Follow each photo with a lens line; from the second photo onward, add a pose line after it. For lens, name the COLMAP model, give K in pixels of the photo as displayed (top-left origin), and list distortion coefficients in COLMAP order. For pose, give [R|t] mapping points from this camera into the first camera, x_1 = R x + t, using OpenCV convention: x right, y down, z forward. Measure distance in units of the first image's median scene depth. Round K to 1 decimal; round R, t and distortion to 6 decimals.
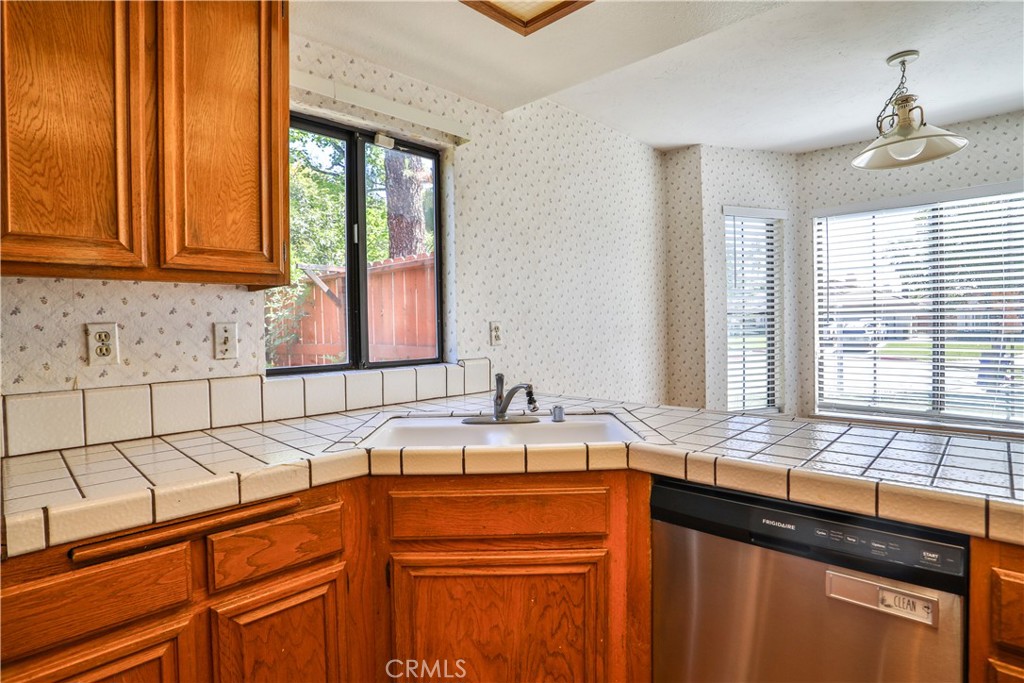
lens RADIAL K [[520.2, 0, 517.8], [0, 520.2, 333.0], [0, 0, 1]] dist [-0.074756, 0.035010]
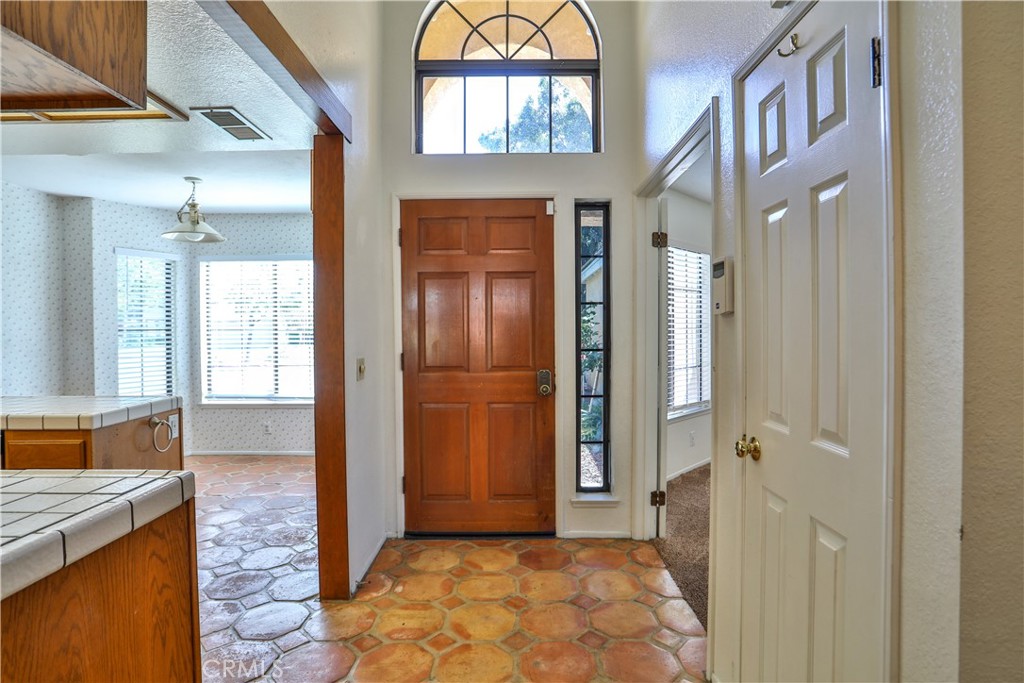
lens RADIAL K [[520.2, 0, 517.8], [0, 520.2, 333.0], [0, 0, 1]] dist [-0.074756, 0.035010]
pose [[0.717976, 0.005900, 0.696043, 0.247447], [0.005798, 0.999879, -0.014457, -0.006818], [-0.696044, 0.014415, 0.717854, -0.622442]]
